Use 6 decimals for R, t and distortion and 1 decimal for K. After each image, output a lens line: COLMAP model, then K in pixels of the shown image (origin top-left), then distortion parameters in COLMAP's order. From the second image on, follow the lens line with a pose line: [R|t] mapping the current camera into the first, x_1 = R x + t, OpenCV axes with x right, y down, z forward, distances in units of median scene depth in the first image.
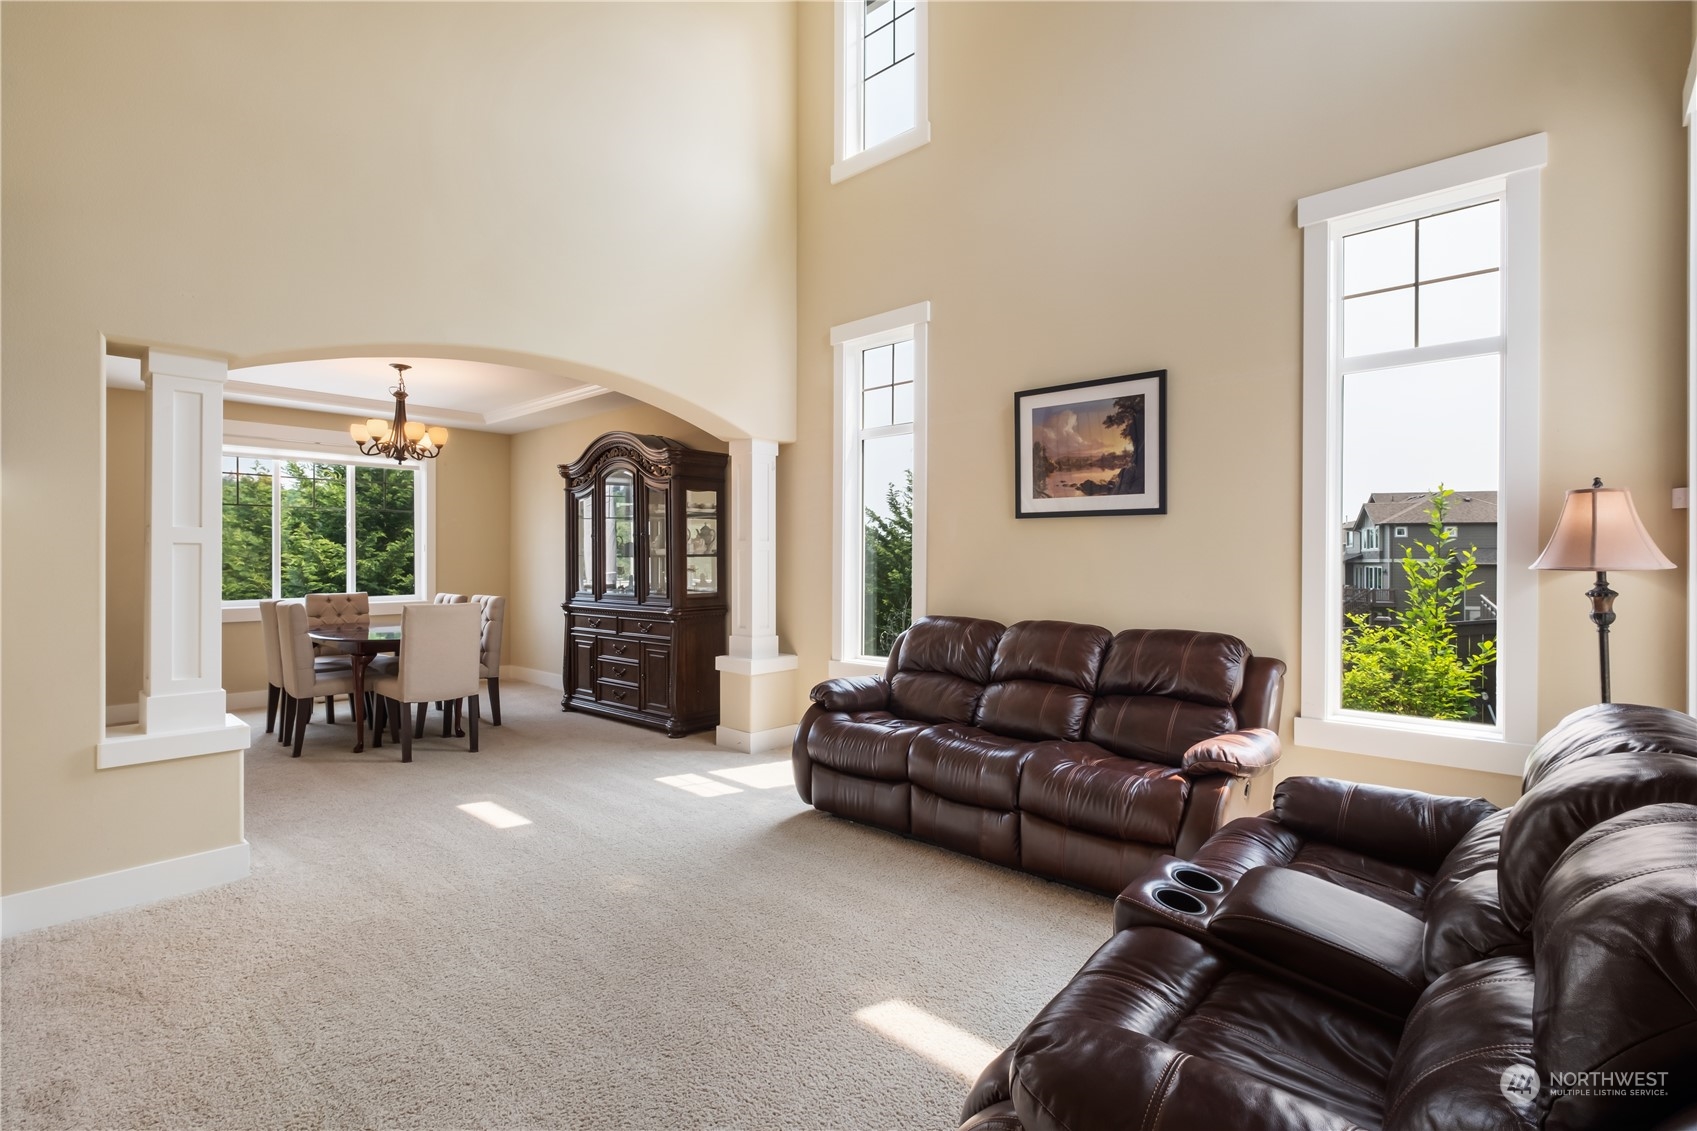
lens RADIAL K [[800.6, 0, 844.3], [0, 800.6, 561.7], [0, 0, 1]] dist [0.014924, -0.008100]
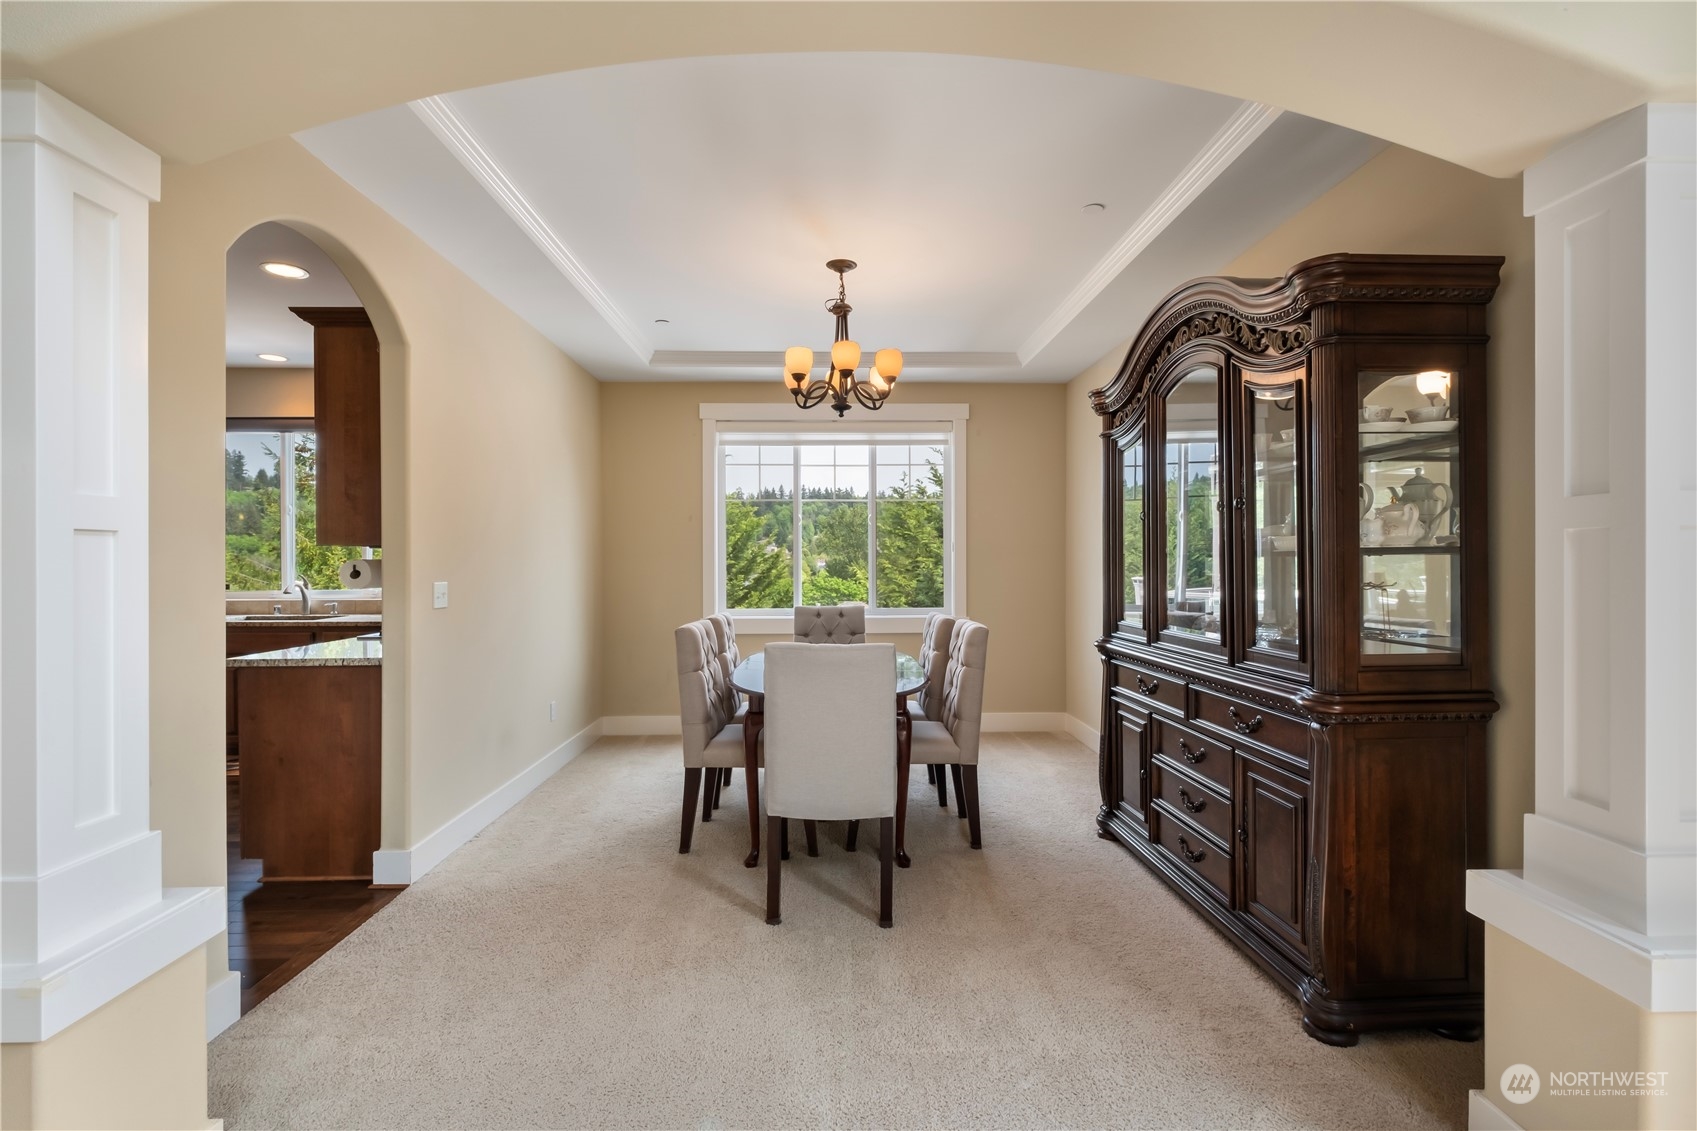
lens RADIAL K [[739.9, 0, 856.8], [0, 739.9, 565.1], [0, 0, 1]] dist [0.000271, 0.000042]
pose [[0.695088, 0.000765, -0.718924, -0.104590], [0.000437, 0.999999, 0.001487, -0.001476], [0.718924, -0.001348, 0.695087, 0.553575]]
